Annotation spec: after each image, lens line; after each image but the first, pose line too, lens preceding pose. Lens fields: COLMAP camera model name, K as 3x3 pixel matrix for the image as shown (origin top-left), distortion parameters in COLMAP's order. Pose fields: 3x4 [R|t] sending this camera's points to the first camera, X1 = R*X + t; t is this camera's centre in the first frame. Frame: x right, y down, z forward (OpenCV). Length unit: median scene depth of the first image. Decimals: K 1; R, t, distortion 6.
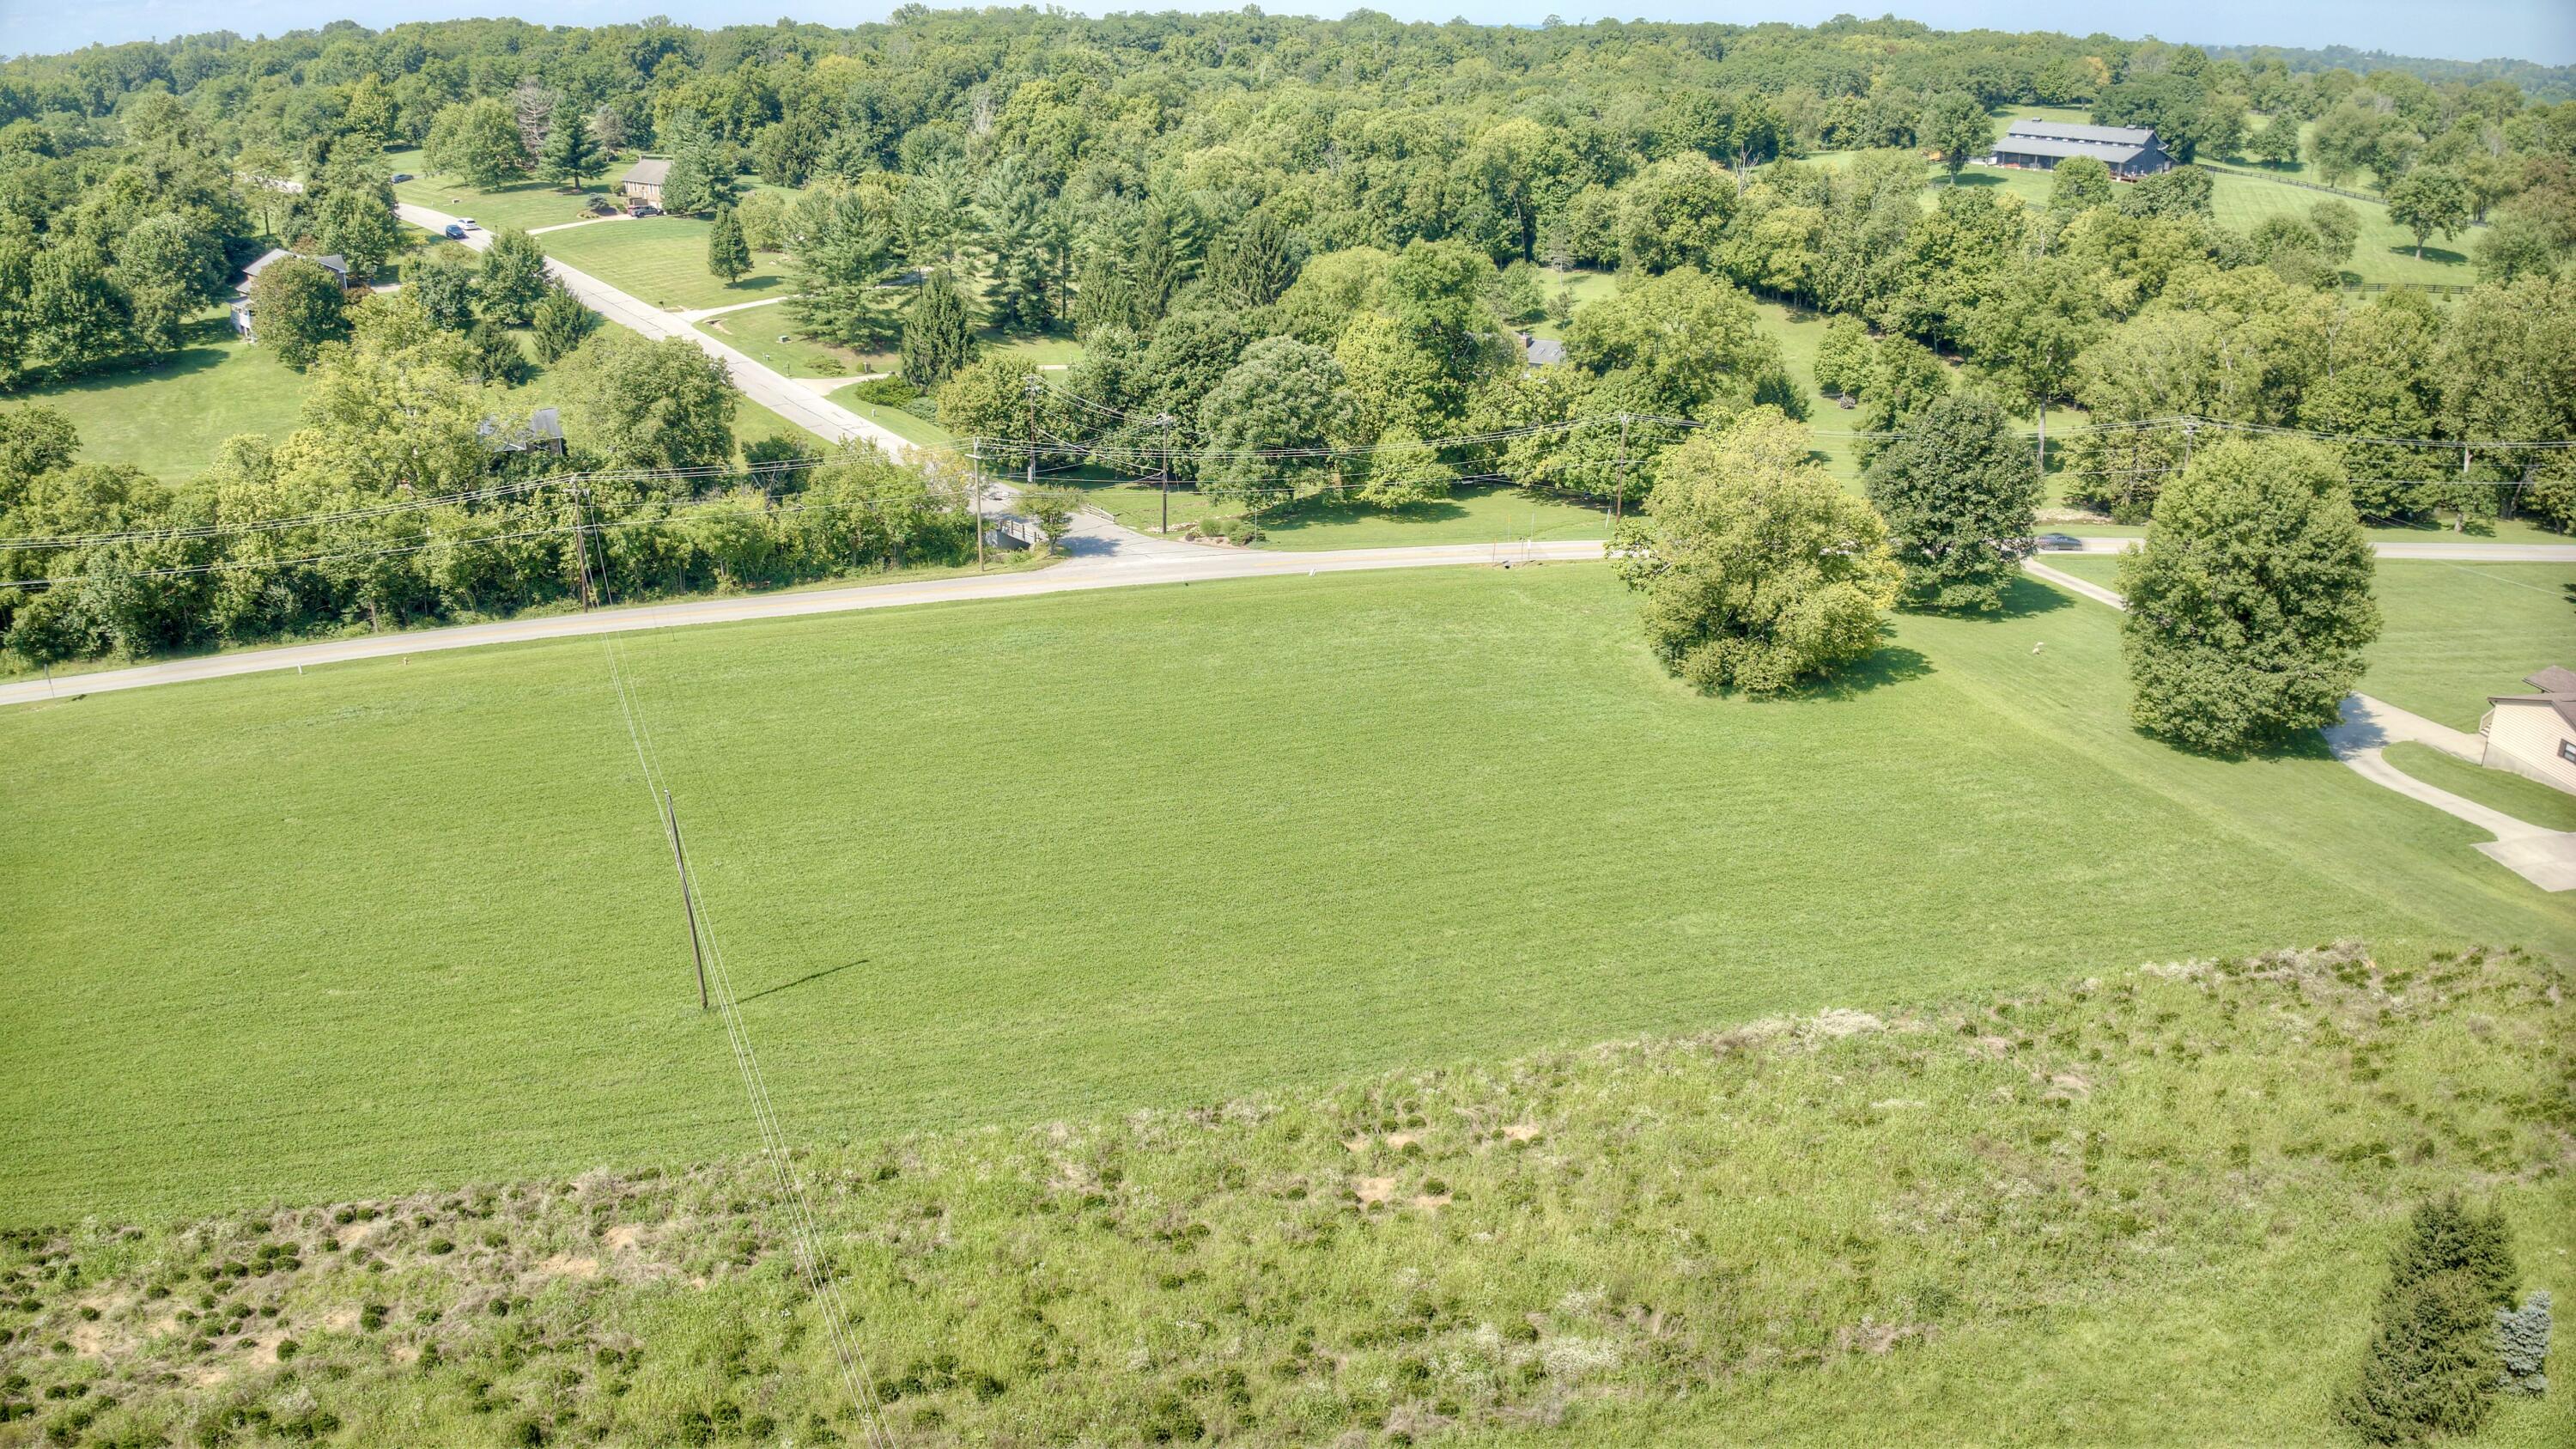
lens RADIAL K [[1818.2, 0, 1291.6], [0, 1818.2, 722.7], [0, 0, 1]] dist [-0.100948, -0.018842]
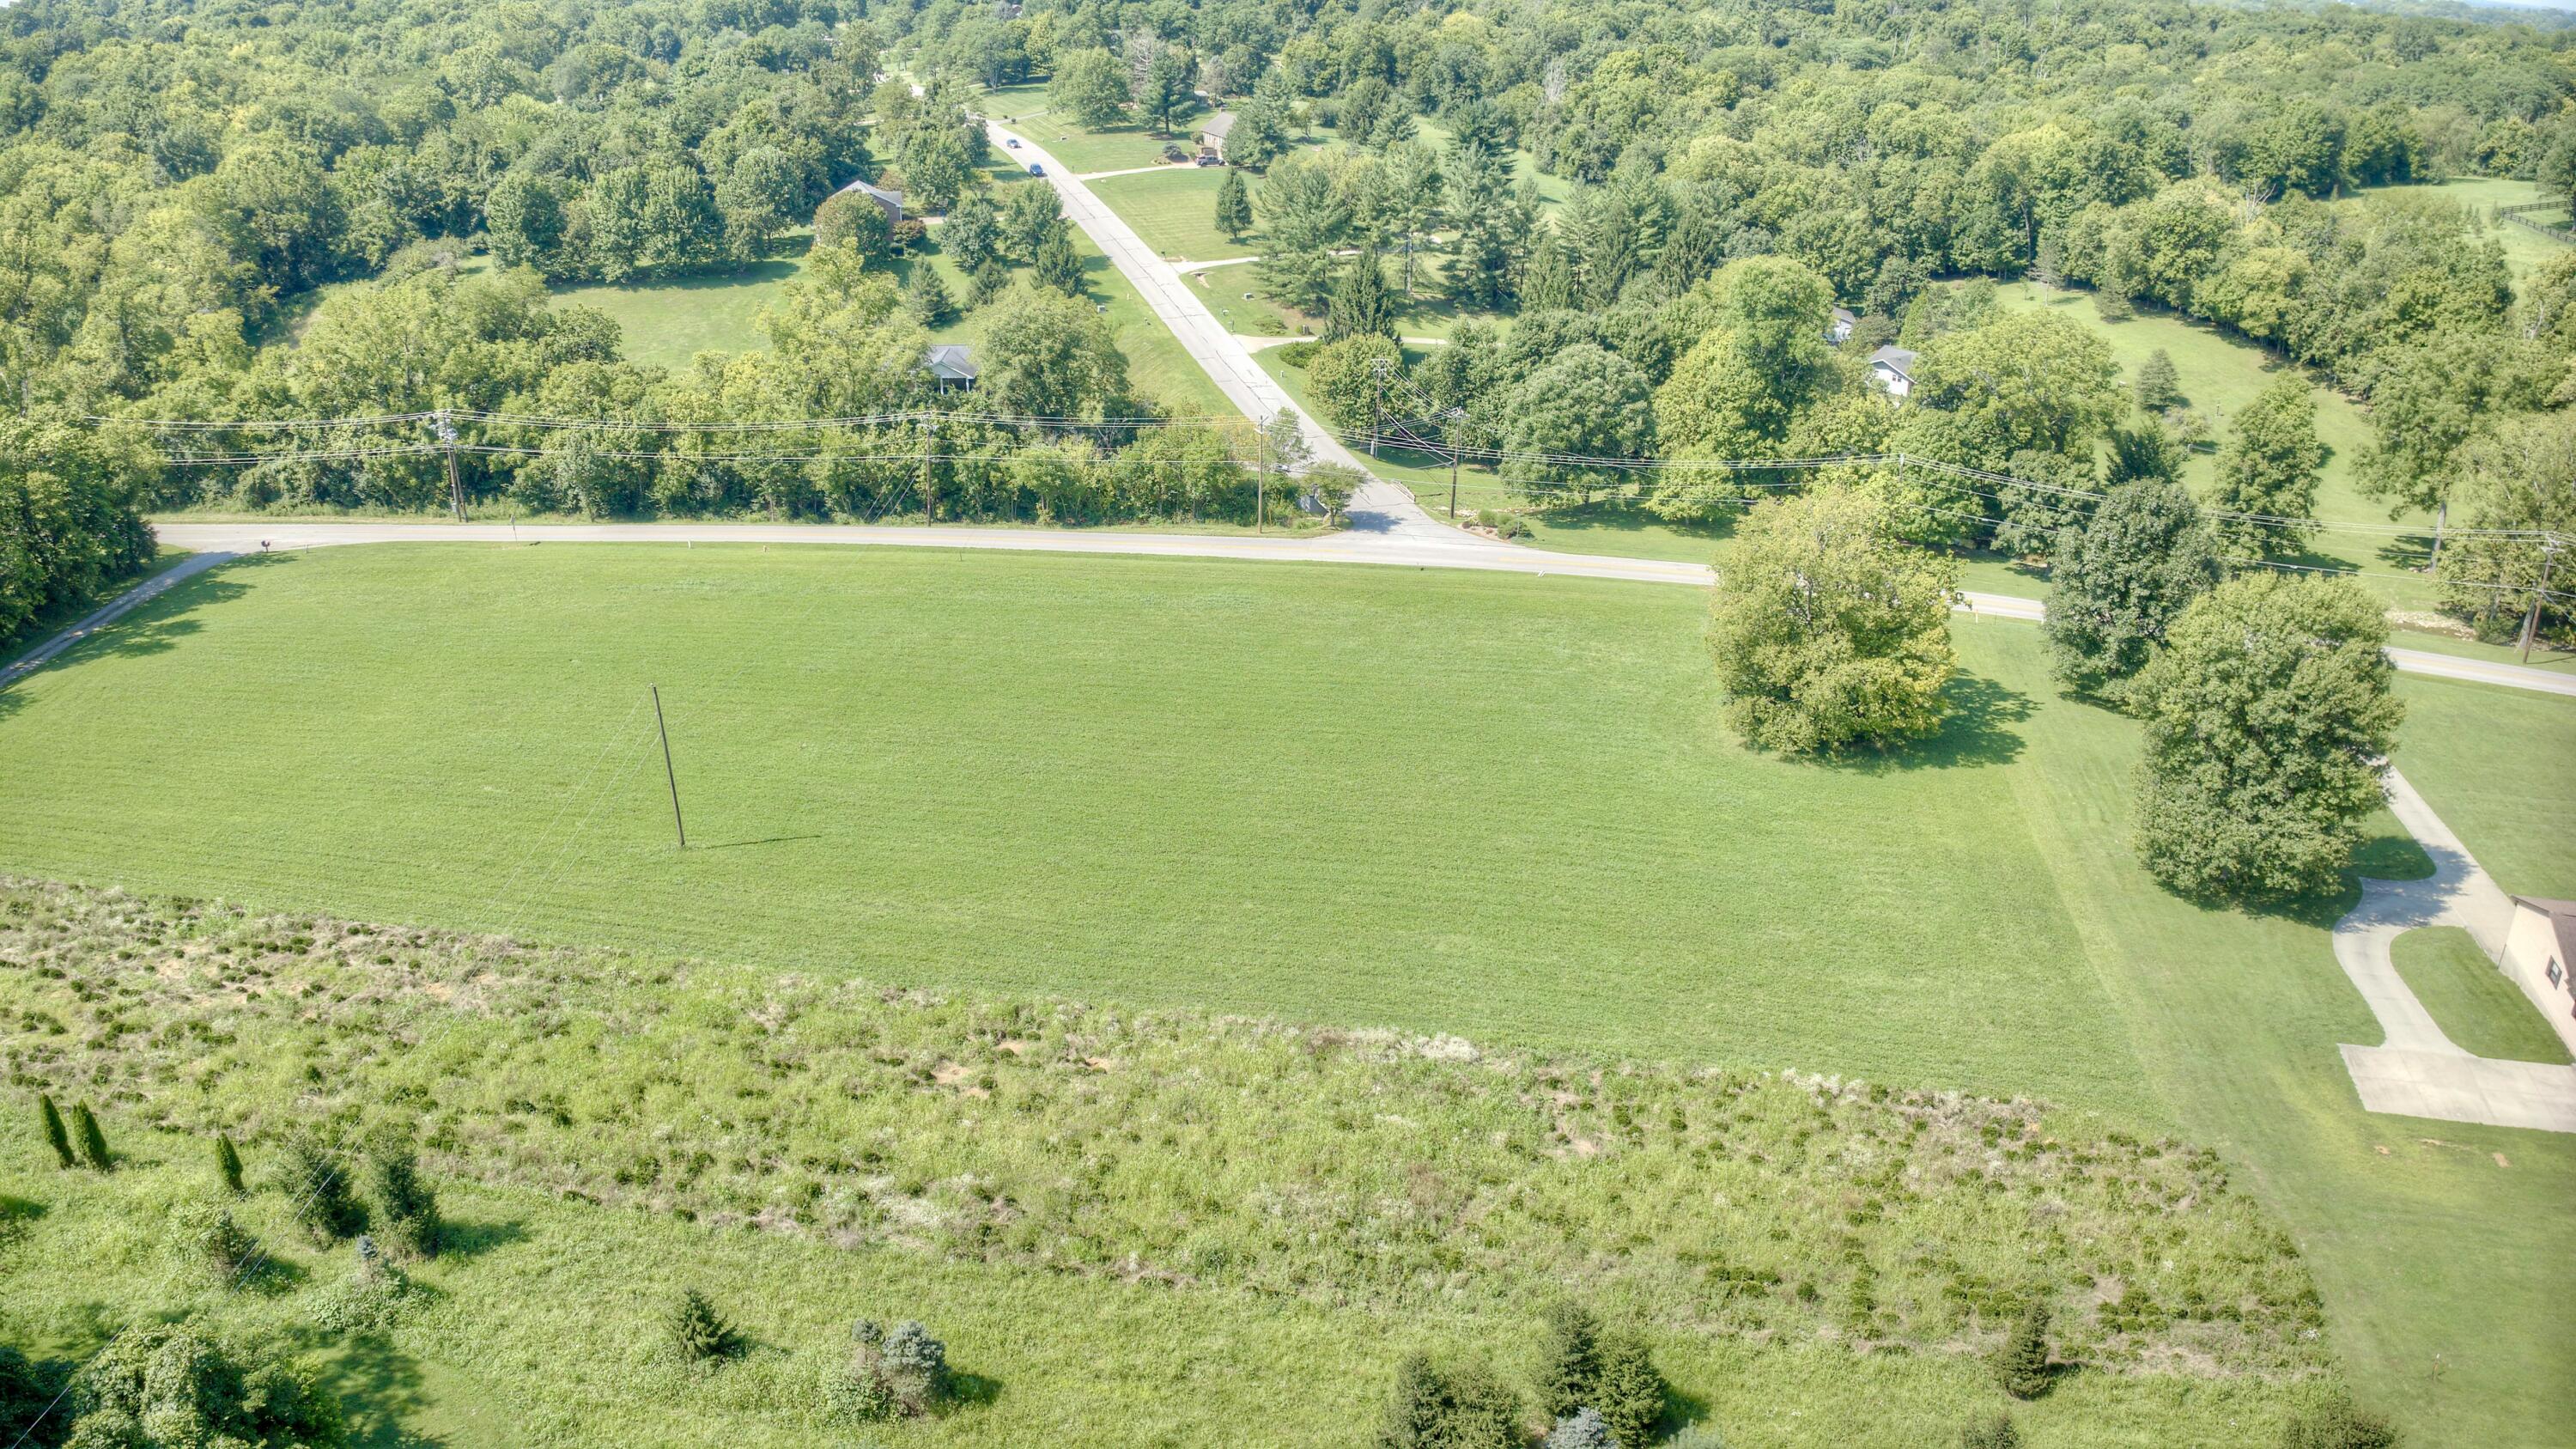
lens RADIAL K [[1818.2, 0, 1287.8], [0, 1818.2, 733.4], [0, 0, 1]] dist [-0.100948, -0.018842]
pose [[0.914915, 0.164547, -0.368583, 0.238696], [-0.148652, 0.986314, 0.071332, -0.037150], [0.375276, -0.010472, 0.926854, -0.035223]]
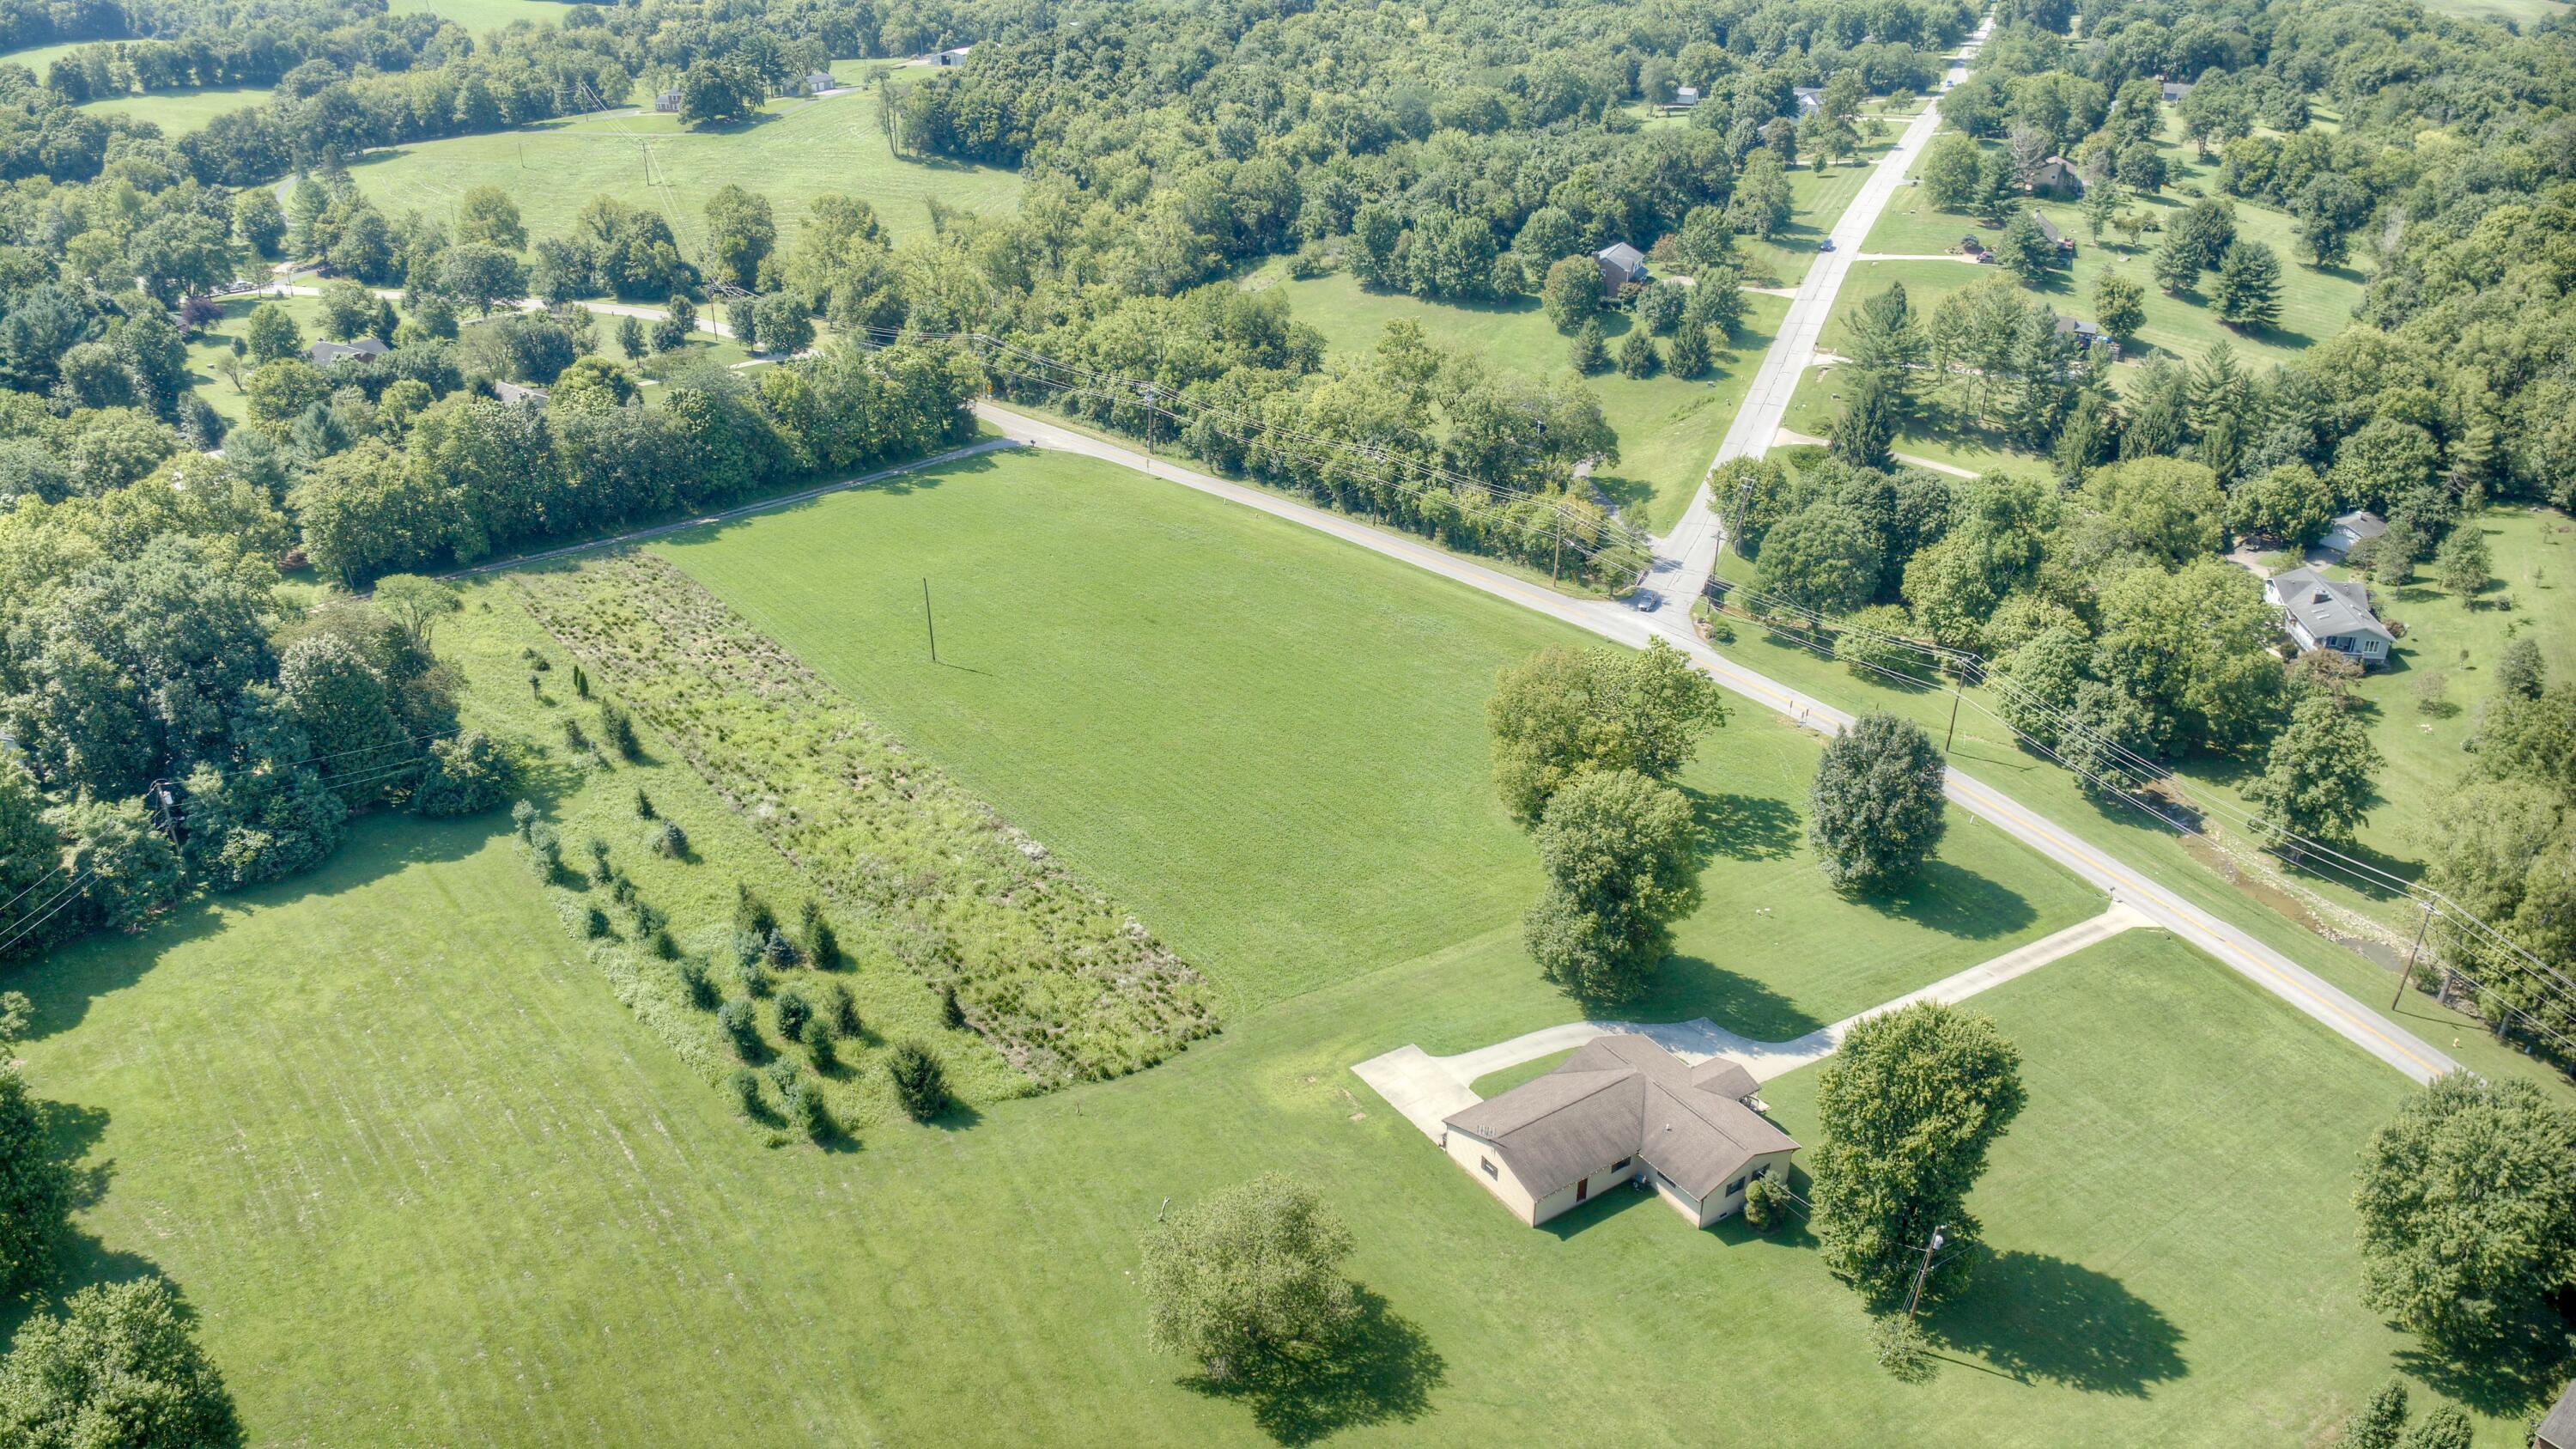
lens RADIAL K [[1818.2, 0, 1294.7], [0, 1818.2, 728.6], [0, 0, 1]] dist [-0.100948, -0.018842]
pose [[0.414502, 0.406254, -0.814337, 0.894480], [-0.331069, 0.900830, 0.280888, -0.287040], [0.847692, 0.153173, 0.507895, 0.036174]]
